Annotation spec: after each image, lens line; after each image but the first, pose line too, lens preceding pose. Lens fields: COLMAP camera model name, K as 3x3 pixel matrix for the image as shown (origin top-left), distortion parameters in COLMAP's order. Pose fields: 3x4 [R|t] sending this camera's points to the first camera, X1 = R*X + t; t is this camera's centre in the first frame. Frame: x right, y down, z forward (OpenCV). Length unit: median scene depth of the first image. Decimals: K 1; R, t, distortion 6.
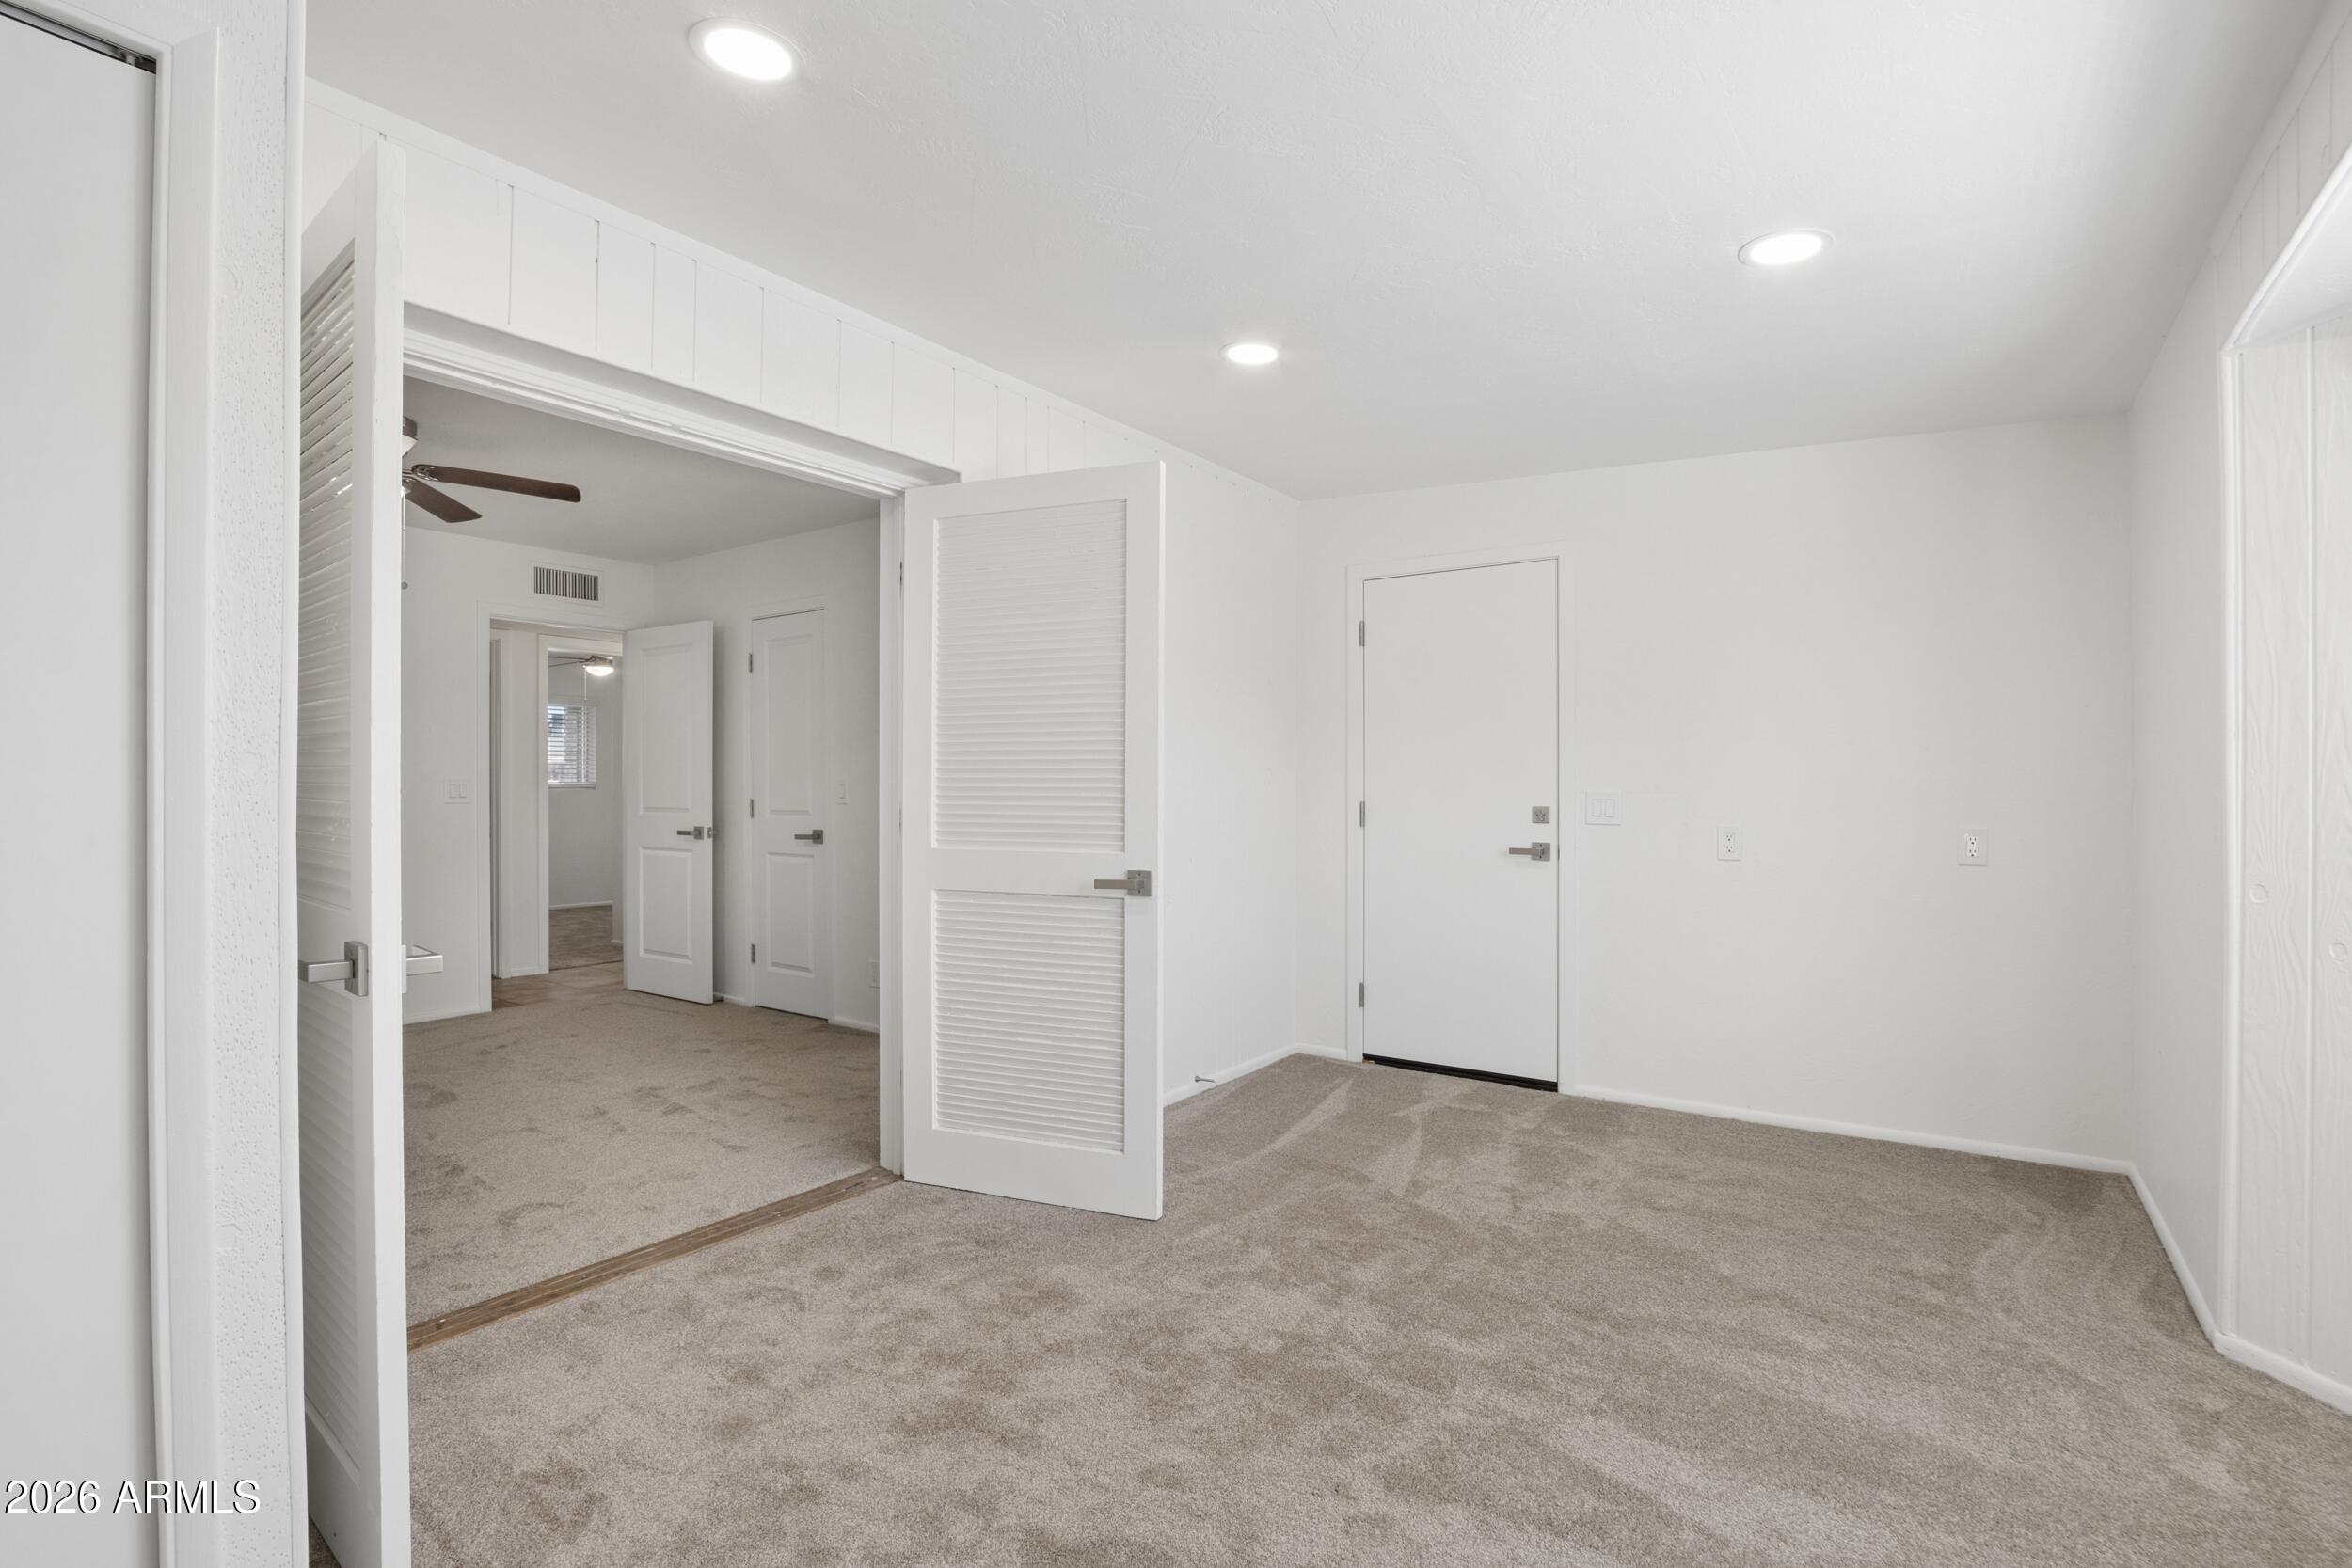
lens RADIAL K [[1106.0, 0, 1172.2], [0, 1106.0, 785.8], [0, 0, 1]] dist [-0.039245, 0.008859]
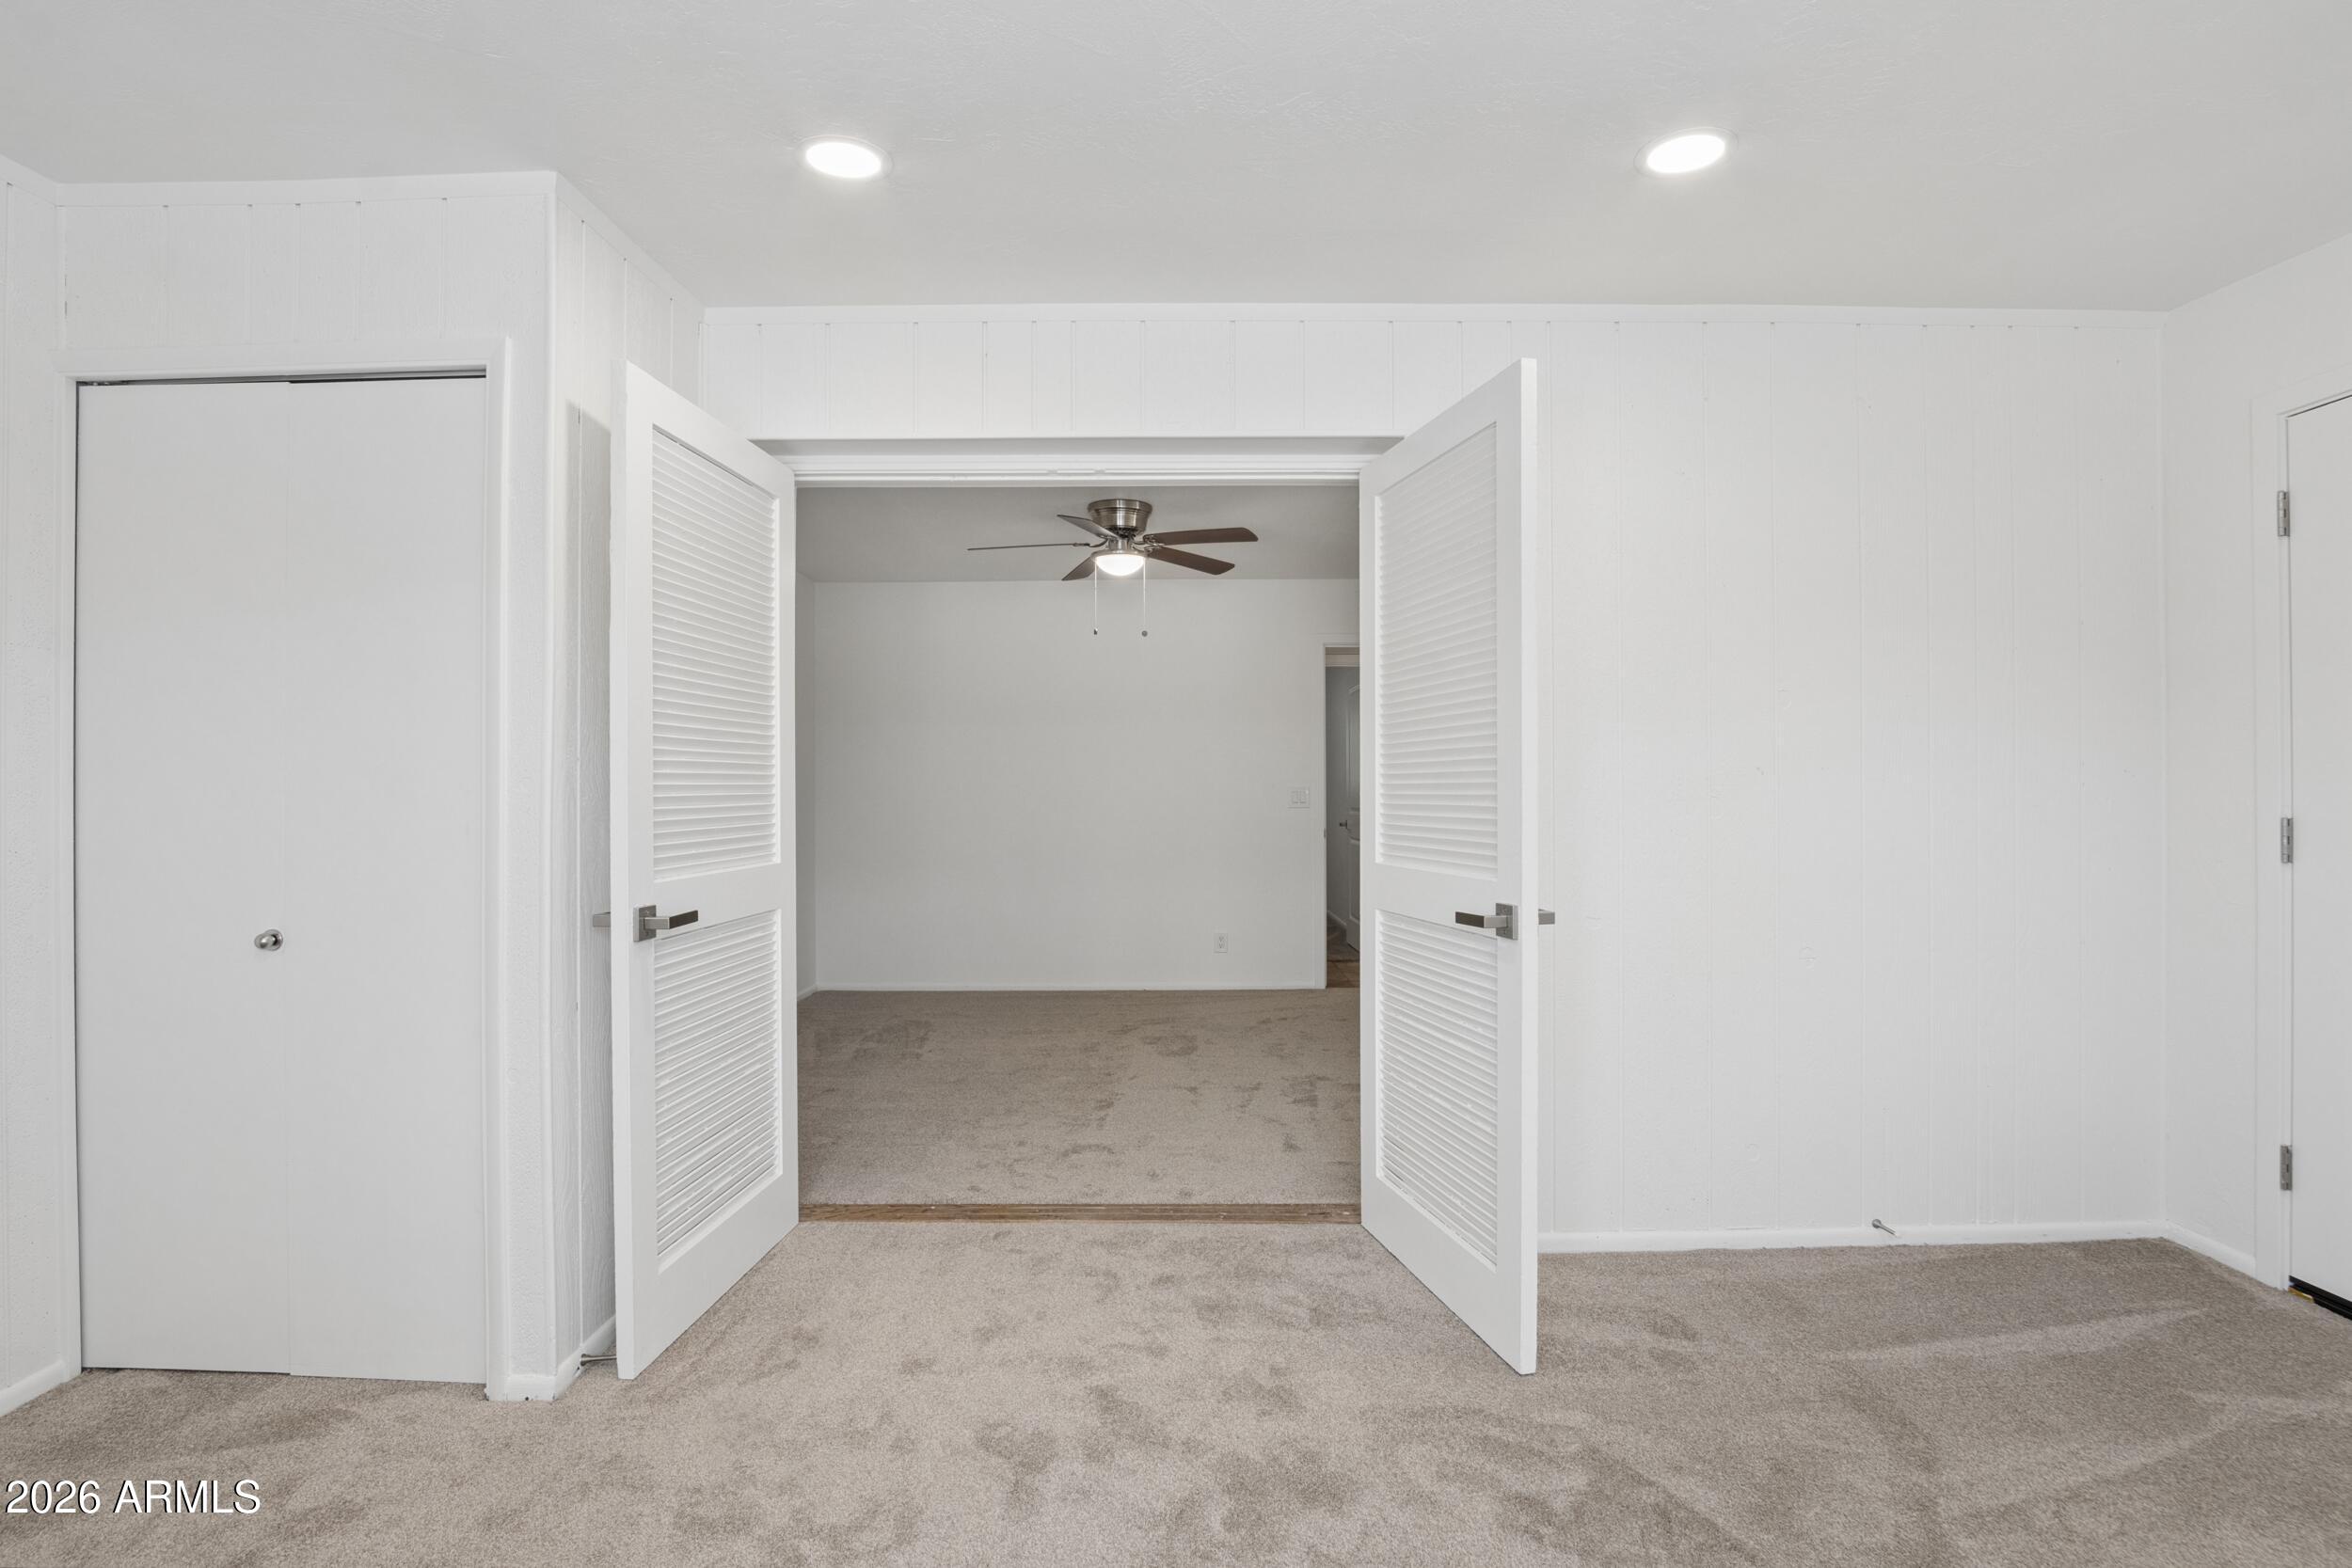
lens RADIAL K [[1106.0, 0, 1177.2], [0, 1106.0, 787.7], [0, 0, 1]] dist [-0.039245, 0.008859]
pose [[0.579832, -0.005968, -0.814714, 0.452070], [0.003741, 0.999982, -0.004663, -0.001405], [0.814727, -0.000344, 0.579844, 0.374483]]
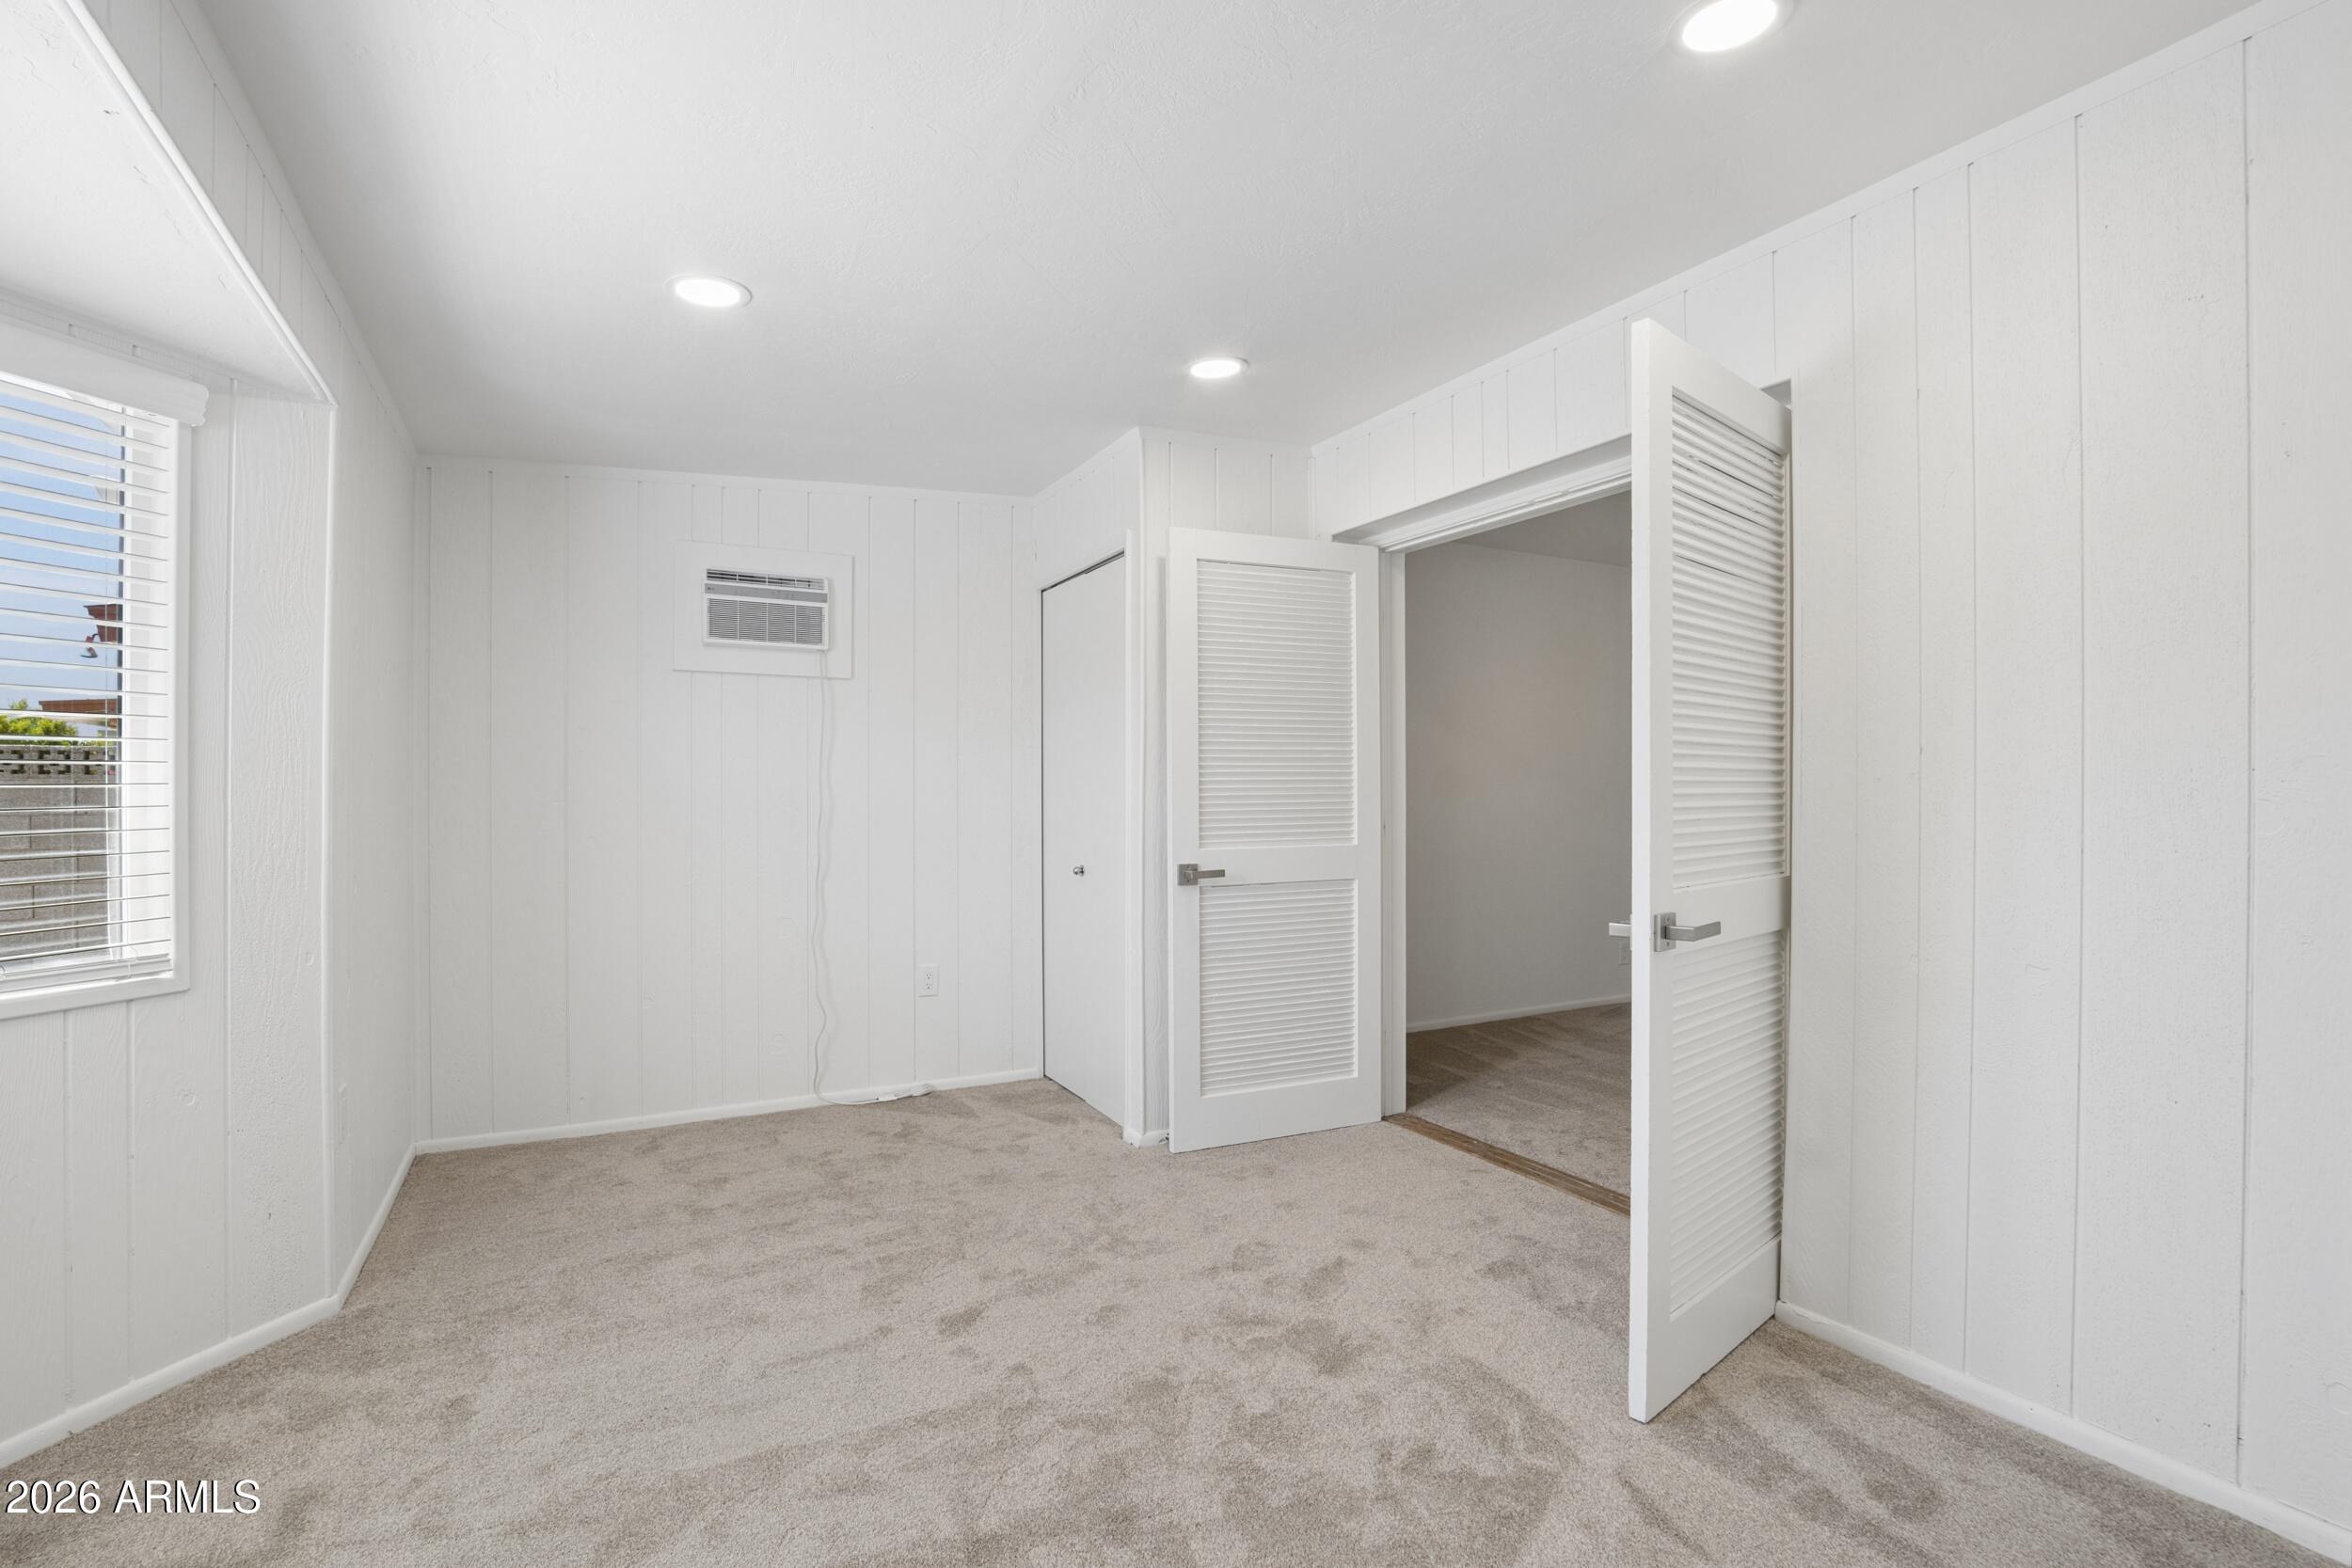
lens RADIAL K [[1106.0, 0, 1184.0], [0, 1106.0, 796.8], [0, 0, 1]] dist [-0.039245, 0.008859]
pose [[-0.434333, 0.001585, -0.900751, 0.722184], [0.002316, 0.999997, 0.000642, 0.000808], [0.900749, -0.001808, -0.434335, 1.032189]]
